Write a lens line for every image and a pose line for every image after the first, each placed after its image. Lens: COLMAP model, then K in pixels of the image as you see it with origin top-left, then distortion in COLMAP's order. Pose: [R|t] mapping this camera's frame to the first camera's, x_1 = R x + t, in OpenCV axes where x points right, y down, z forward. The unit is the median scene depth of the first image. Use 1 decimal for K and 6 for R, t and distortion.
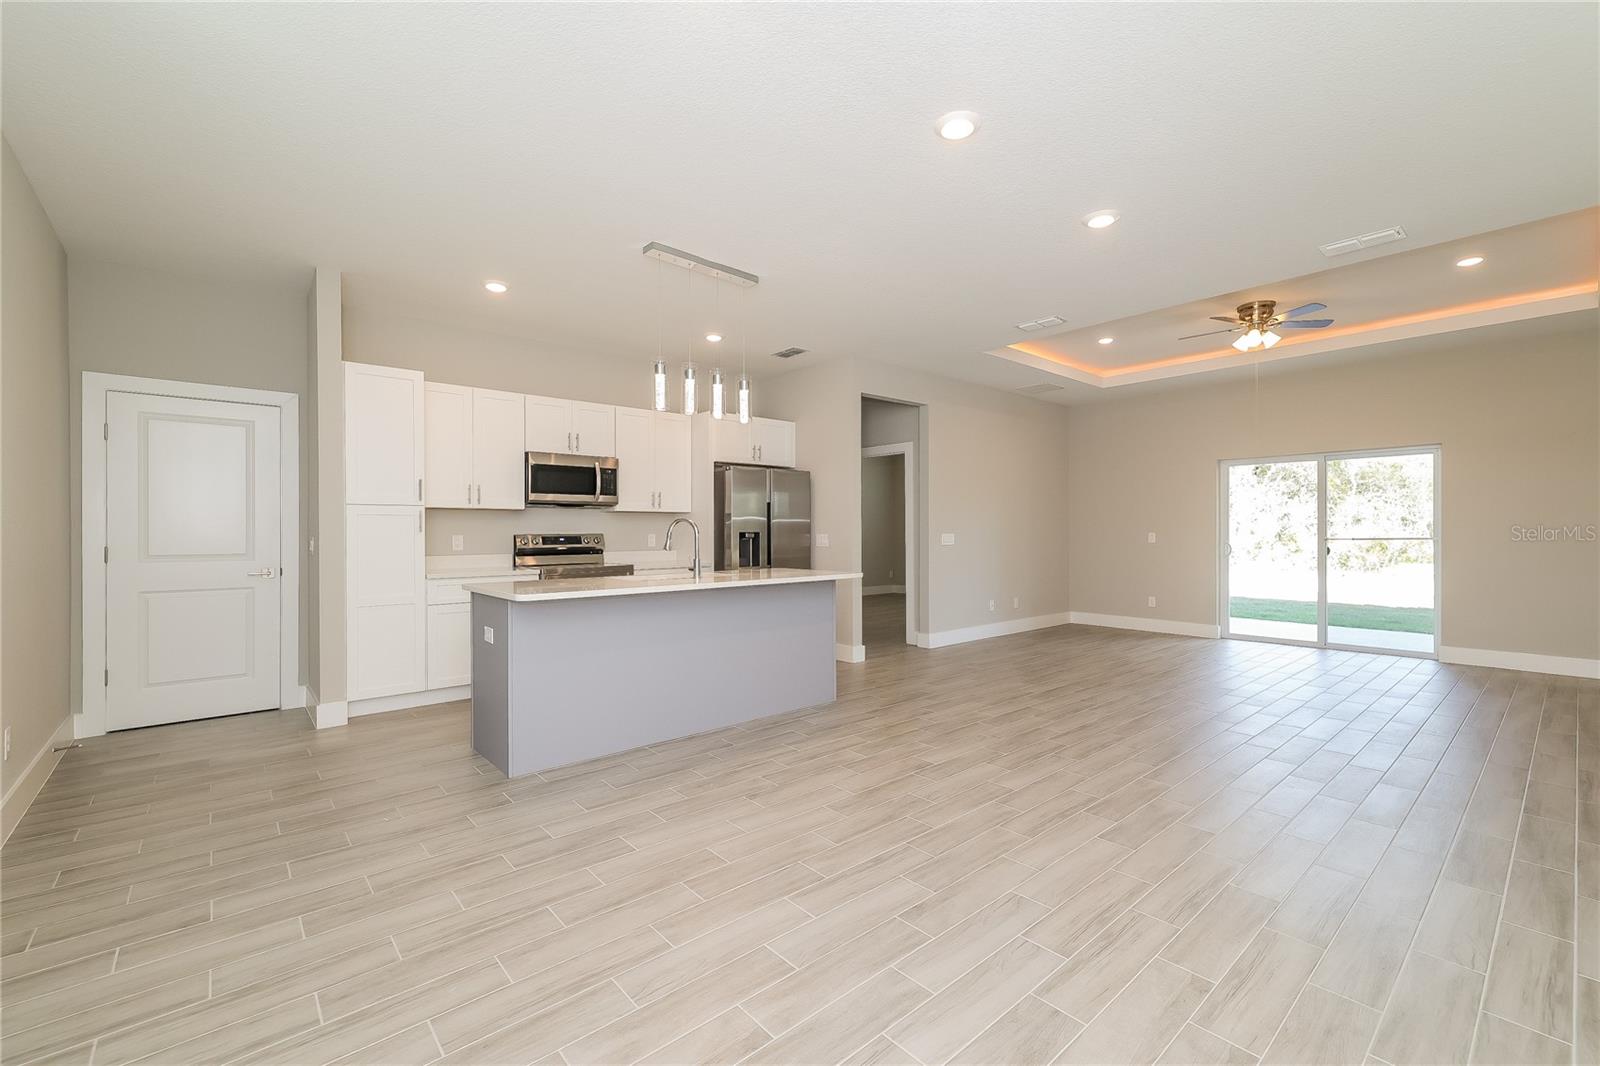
lens RADIAL K [[667.4, 0, 800.0], [0, 667.4, 533.0], [0, 0, 1]] dist [-0.000097, -0.000043]
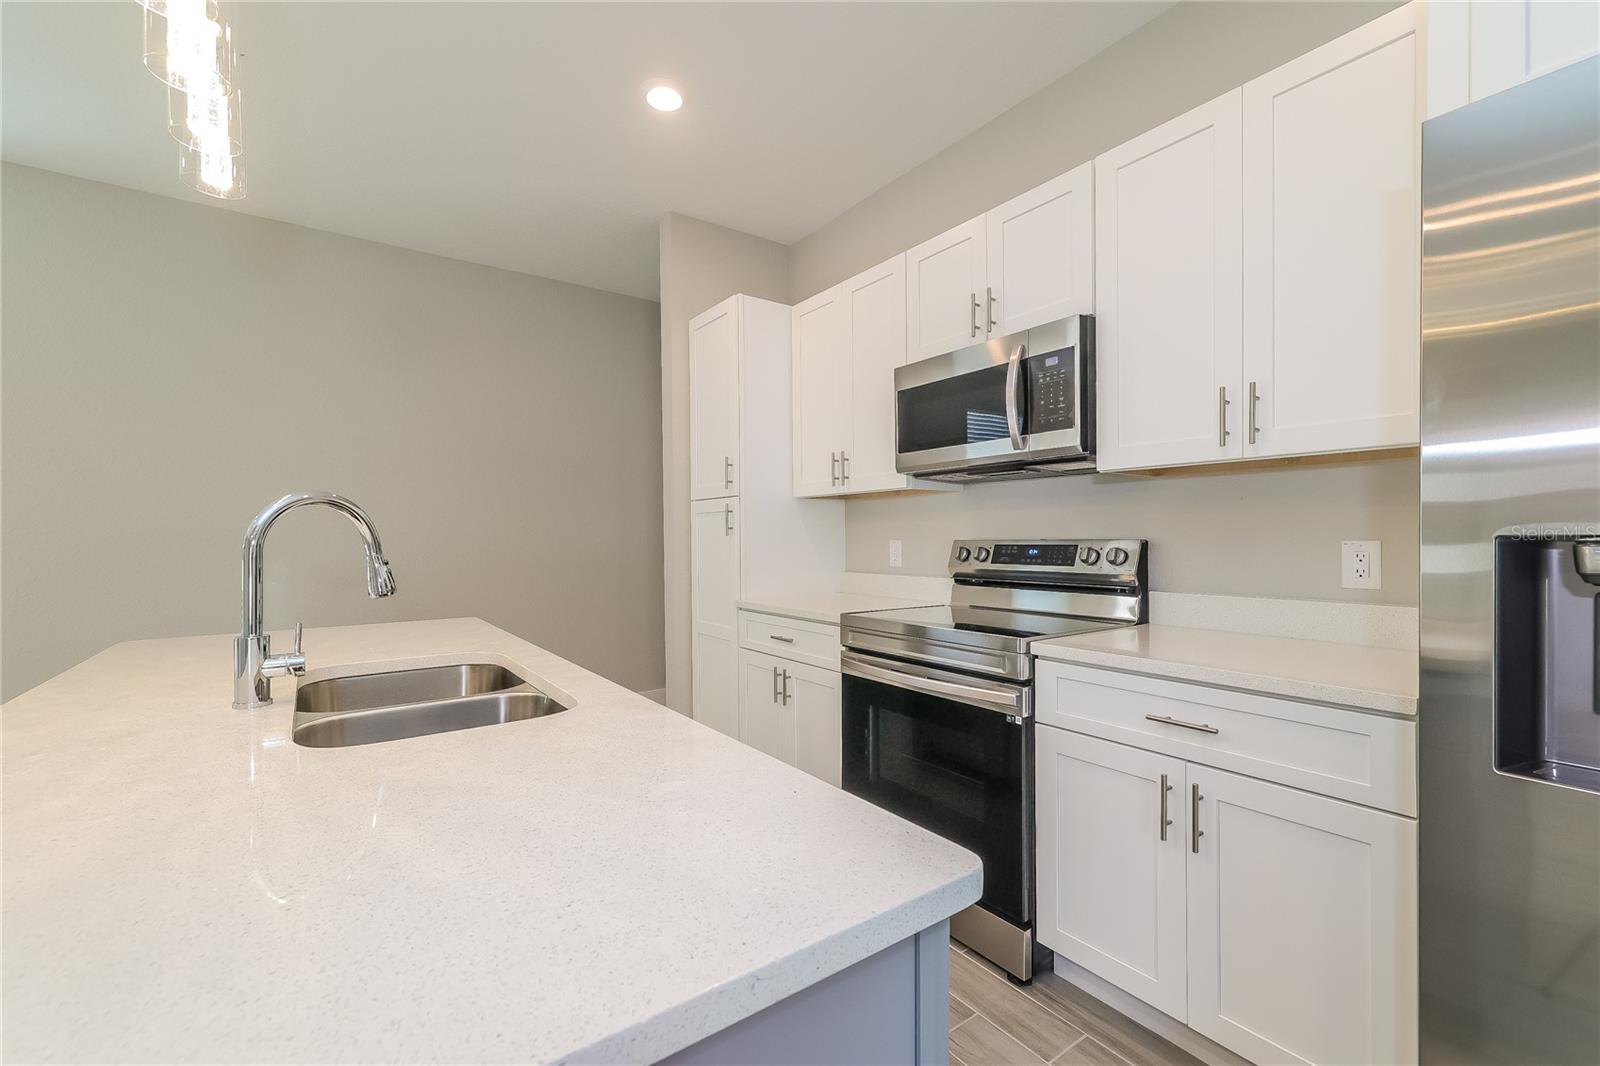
lens RADIAL K [[667.4, 0, 800.0], [0, 667.4, 533.0], [0, 0, 1]] dist [-0.000097, -0.000043]
pose [[-0.091148, -0.003835, -0.995830, 0.070674], [-0.002276, 0.999991, -0.003643, -0.000885], [0.995835, 0.001935, -0.091155, 0.883874]]
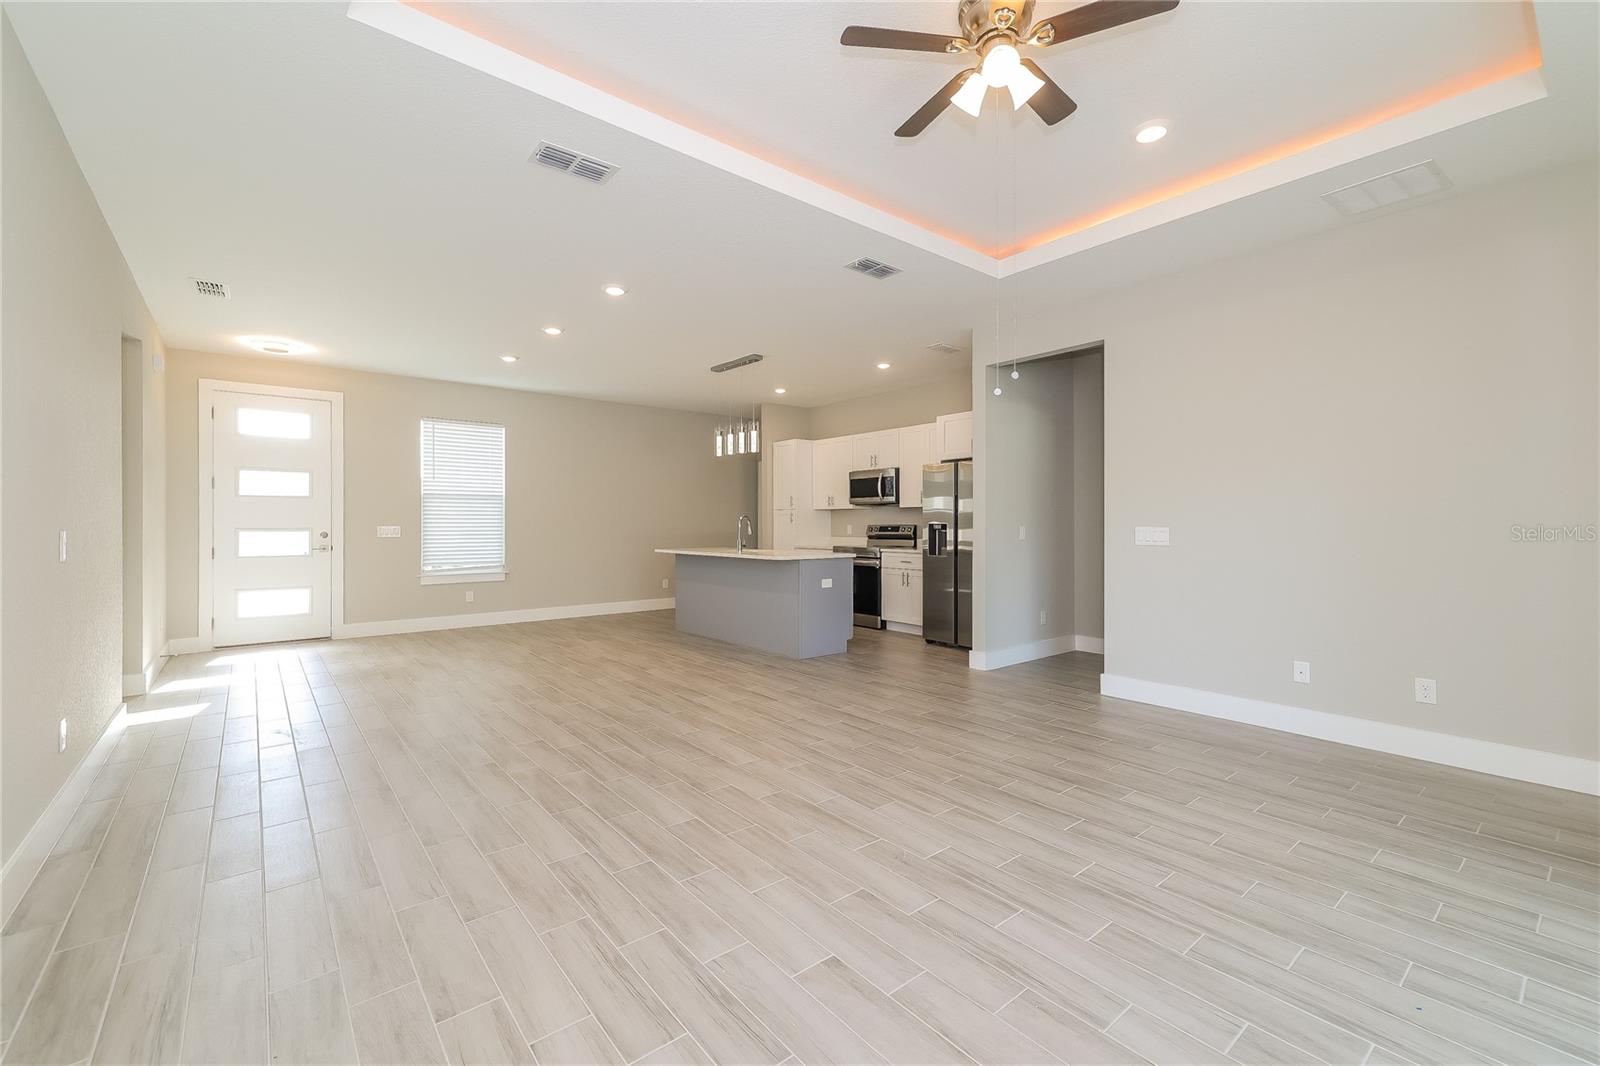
lens RADIAL K [[667.4, 0, 800.0], [0, 667.4, 533.0], [0, 0, 1]] dist [-0.000097, -0.000043]
pose [[-0.023095, 0.016092, -0.999604, 1.050657], [-0.003967, 0.999861, 0.016188, -0.002932], [0.999725, 0.004339, -0.023028, 0.834479]]
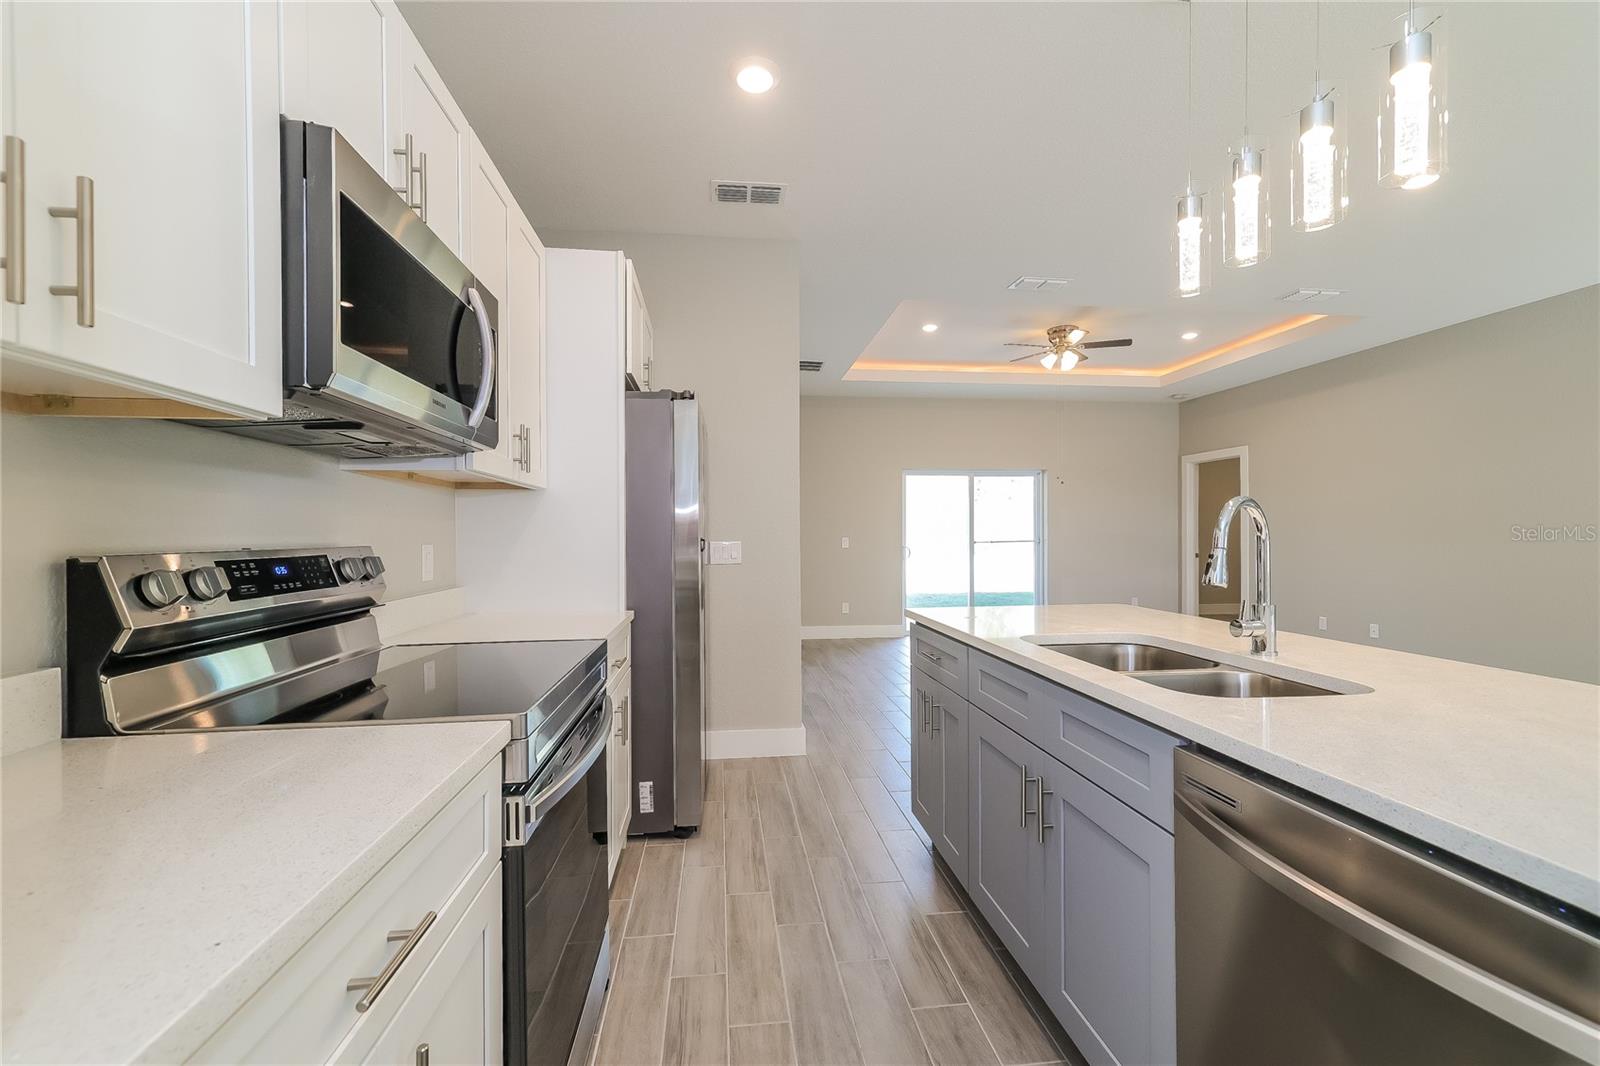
lens RADIAL K [[667.4, 0, 800.0], [0, 667.4, 533.0], [0, 0, 1]] dist [-0.000097, -0.000043]
pose [[0.554029, 0.001365, 0.832496, -0.444178], [0.007948, 0.999944, -0.006929, -0.001091], [-0.832459, 0.010455, 0.553987, 0.710568]]
